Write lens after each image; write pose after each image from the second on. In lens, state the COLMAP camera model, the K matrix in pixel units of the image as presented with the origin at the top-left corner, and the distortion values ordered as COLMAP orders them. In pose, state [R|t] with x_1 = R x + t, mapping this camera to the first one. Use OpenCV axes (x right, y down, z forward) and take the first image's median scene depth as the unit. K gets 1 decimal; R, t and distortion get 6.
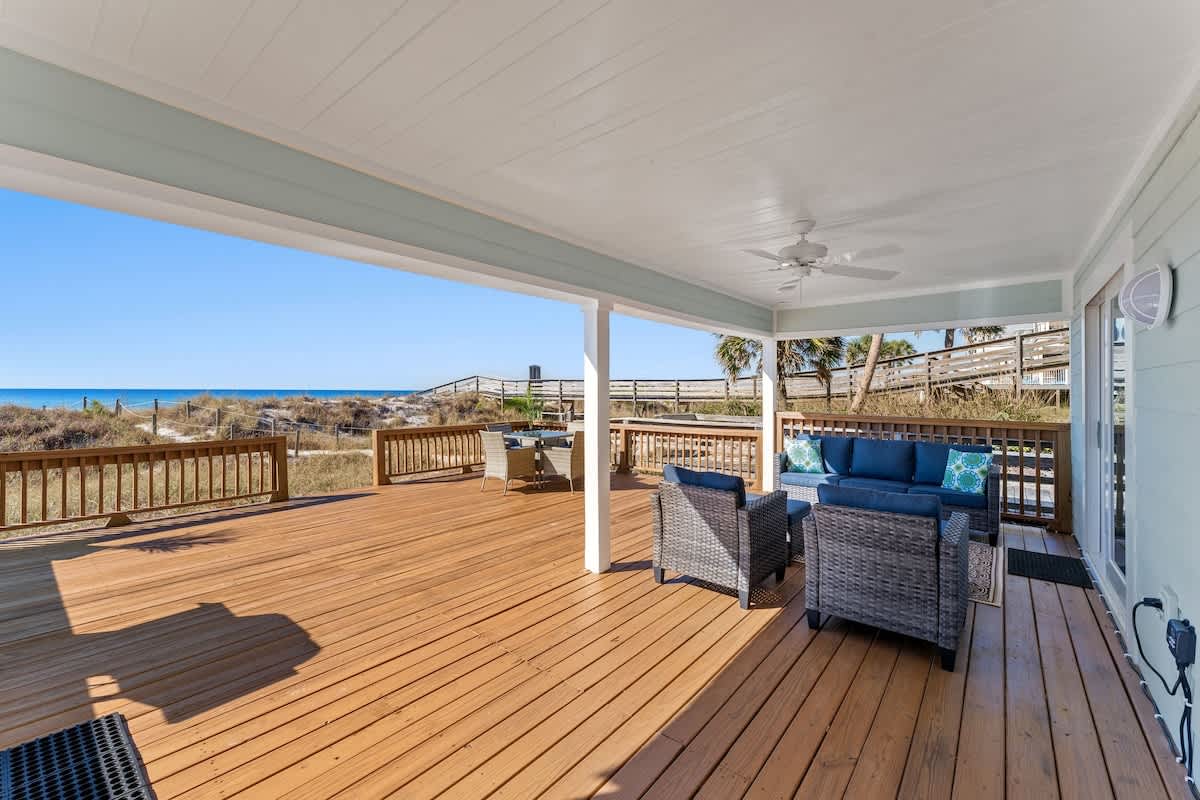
lens RADIAL K [[492.0, 0, 596.6], [0, 492.0, 383.8], [0, 0, 1]] dist [-0.002356, 0.000255]
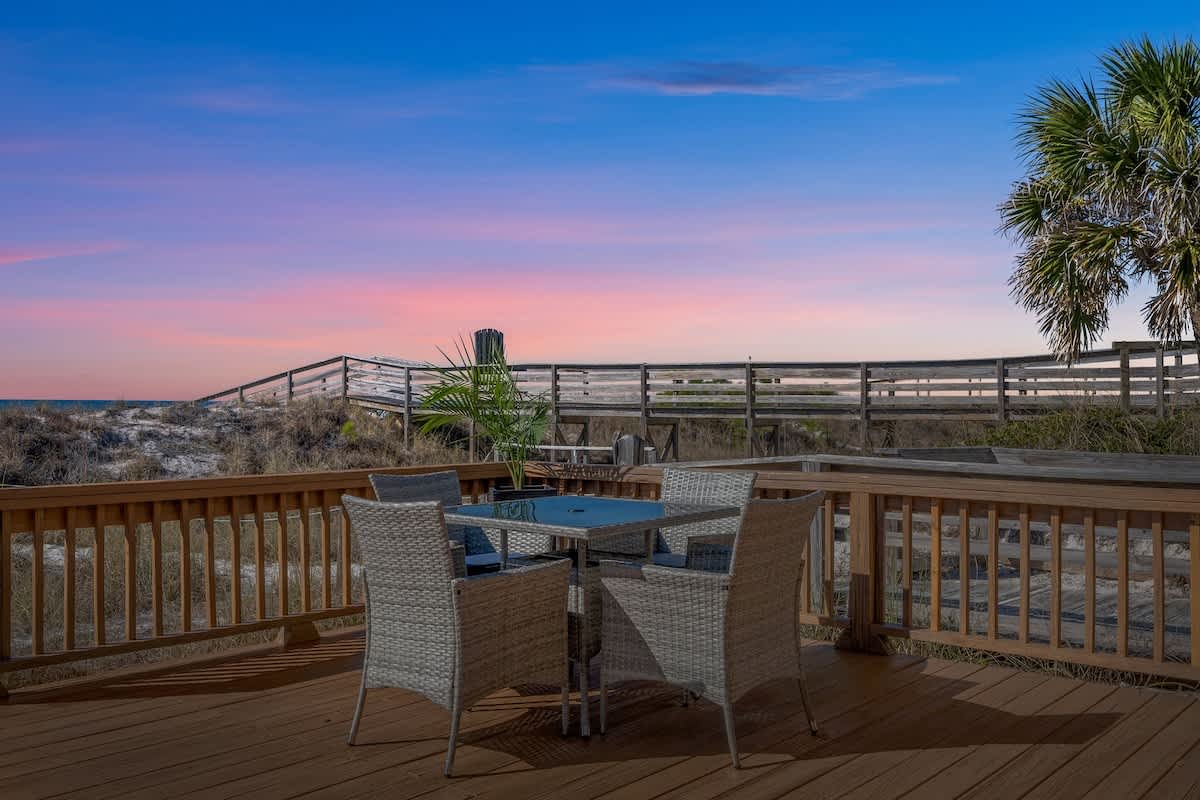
lens RADIAL K [[1104.1, 0, 601.4], [0, 1104.1, 397.5], [0, 0, 1]] dist [-0.001245, 0.000000]
pose [[0.999938, 0.002994, -0.010697, -0.061781], [-0.002901, 0.999958, 0.008709, 0.023982], [0.010722, -0.008677, 0.999905, 0.268680]]
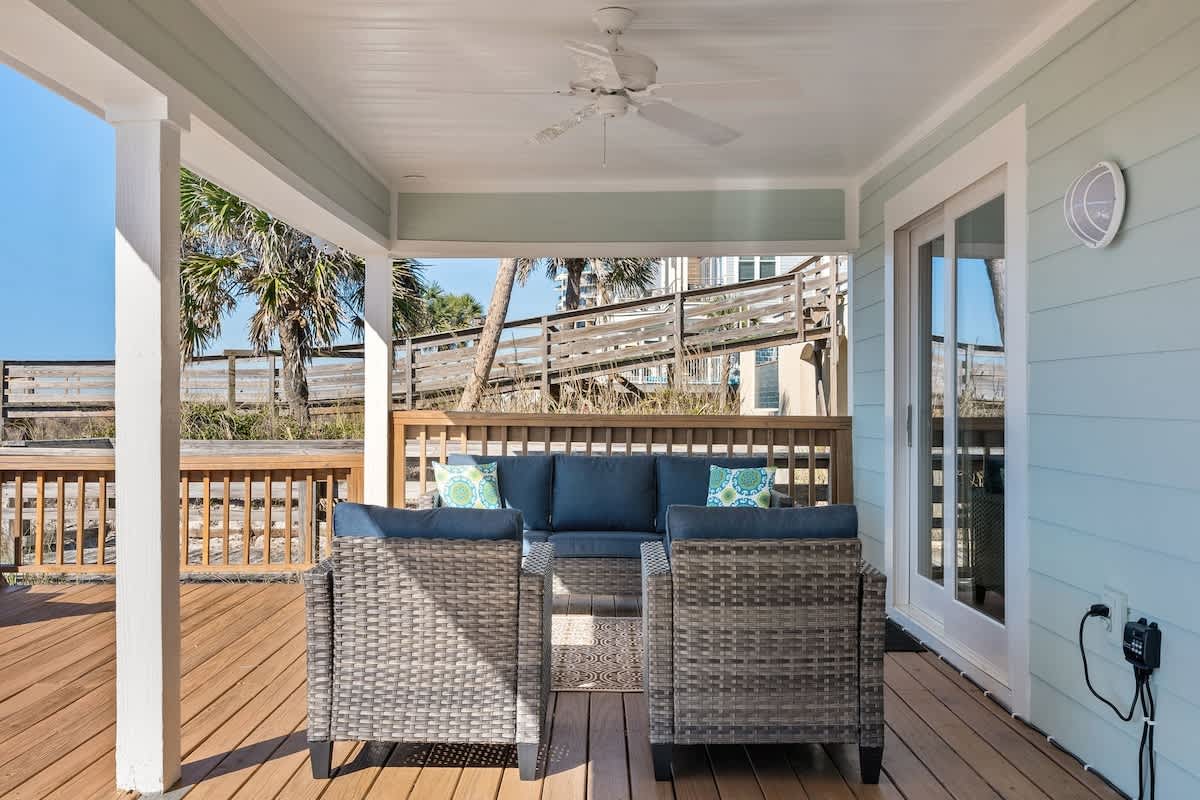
lens RADIAL K [[1160.7, 0, 600.1], [0, 1160.7, 387.7], [0, 0, 1]] dist [-0.010815, 0.000000]
pose [[0.771340, 0.006450, 0.636390, -0.102036], [-0.008180, 0.999967, -0.000220, 0.019164], [-0.636371, -0.005036, 0.771367, 0.020245]]
